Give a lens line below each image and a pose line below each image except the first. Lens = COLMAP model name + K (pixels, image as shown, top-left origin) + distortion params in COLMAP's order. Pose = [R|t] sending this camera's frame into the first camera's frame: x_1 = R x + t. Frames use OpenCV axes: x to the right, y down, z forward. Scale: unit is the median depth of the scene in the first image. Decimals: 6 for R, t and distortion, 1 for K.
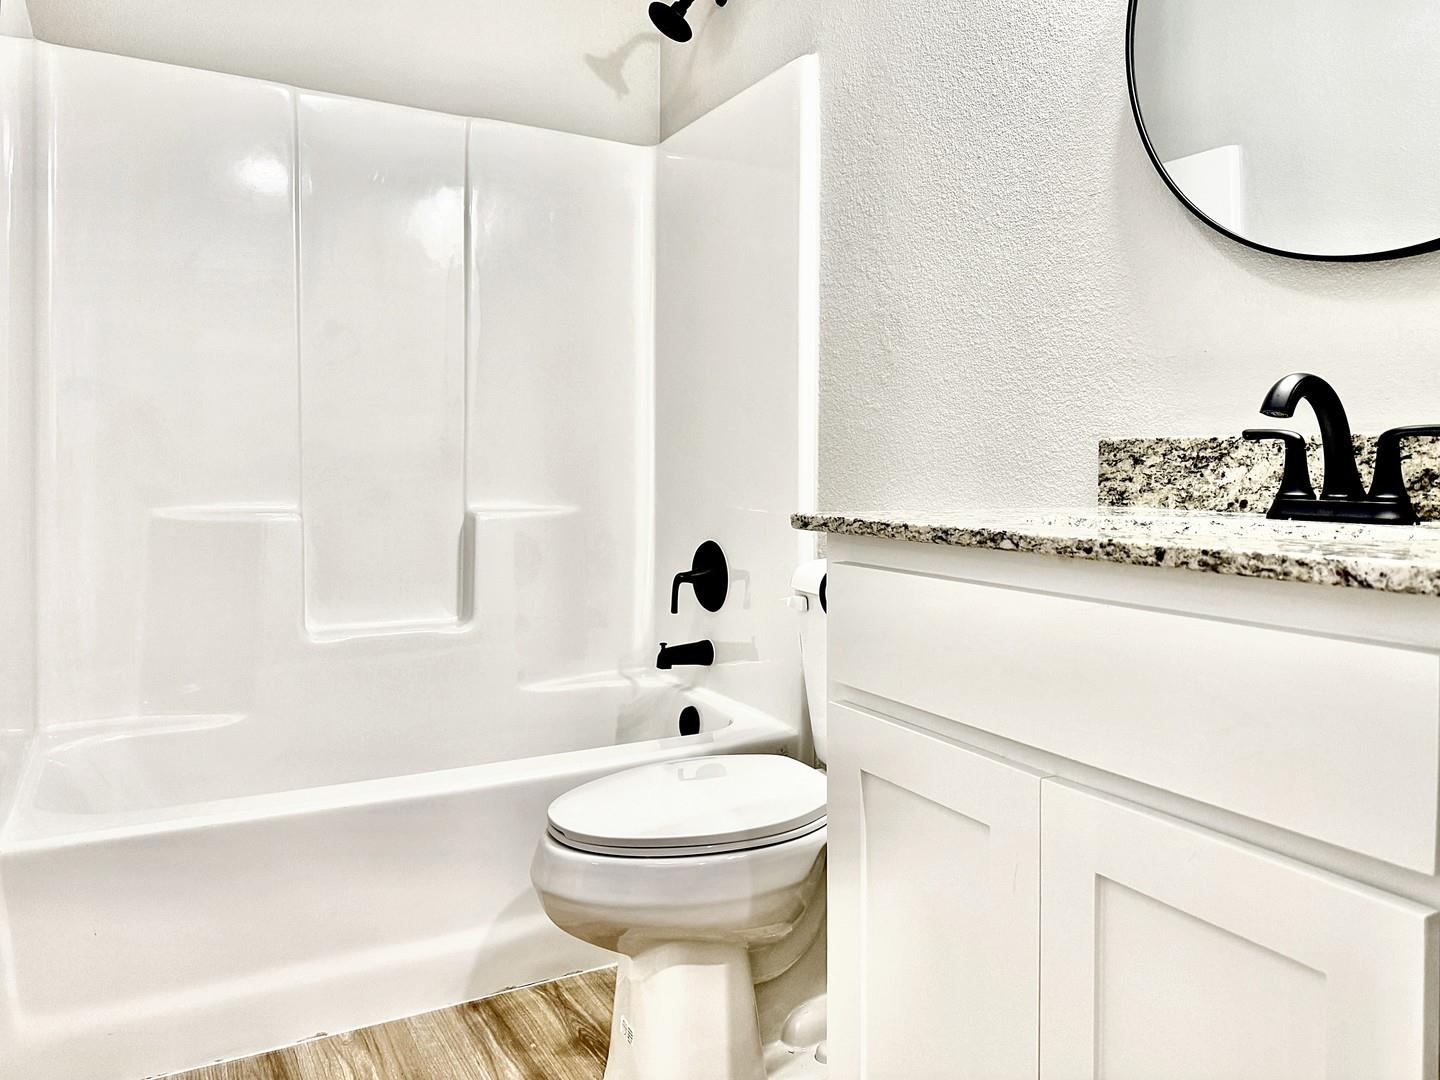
lens RADIAL K [[1028.0, 0, 705.6], [0, 1028.0, 528.0], [0, 0, 1]] dist [0.039926, -0.053626]
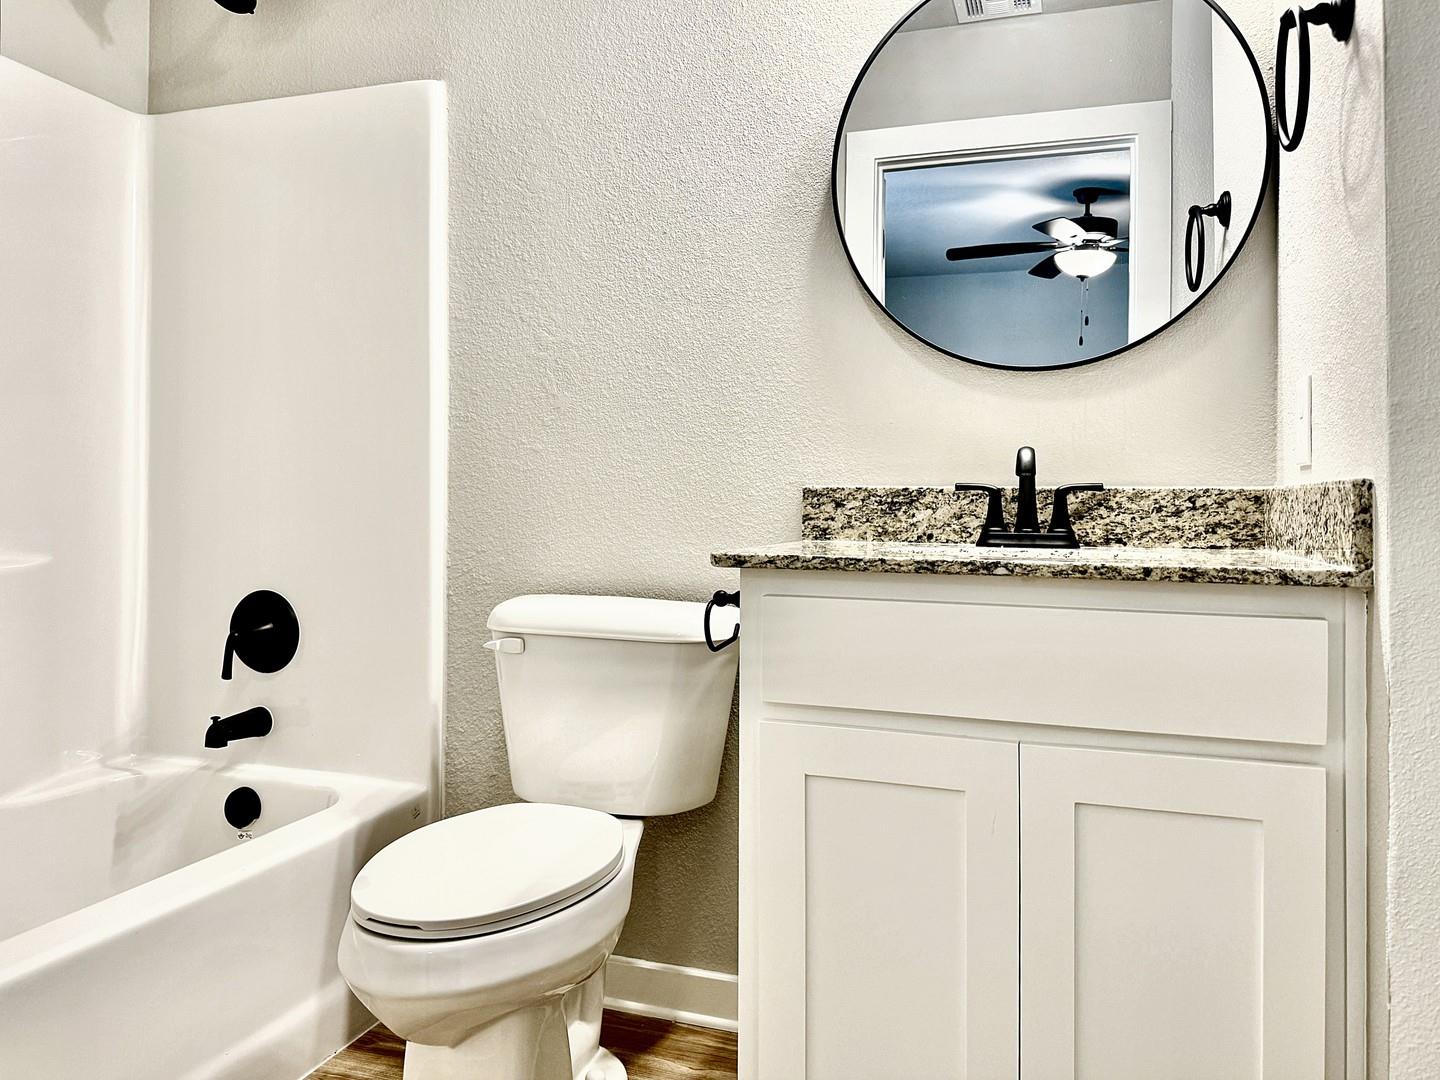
lens RADIAL K [[1028.0, 0, 710.1], [0, 1028.0, 536.3], [0, 0, 1]] dist [0.039926, -0.053626]
pose [[0.709276, -0.018220, 0.704695, -0.651776], [0.035079, 0.999340, -0.009469, -0.021077], [-0.704057, 0.031437, 0.709447, 0.235304]]
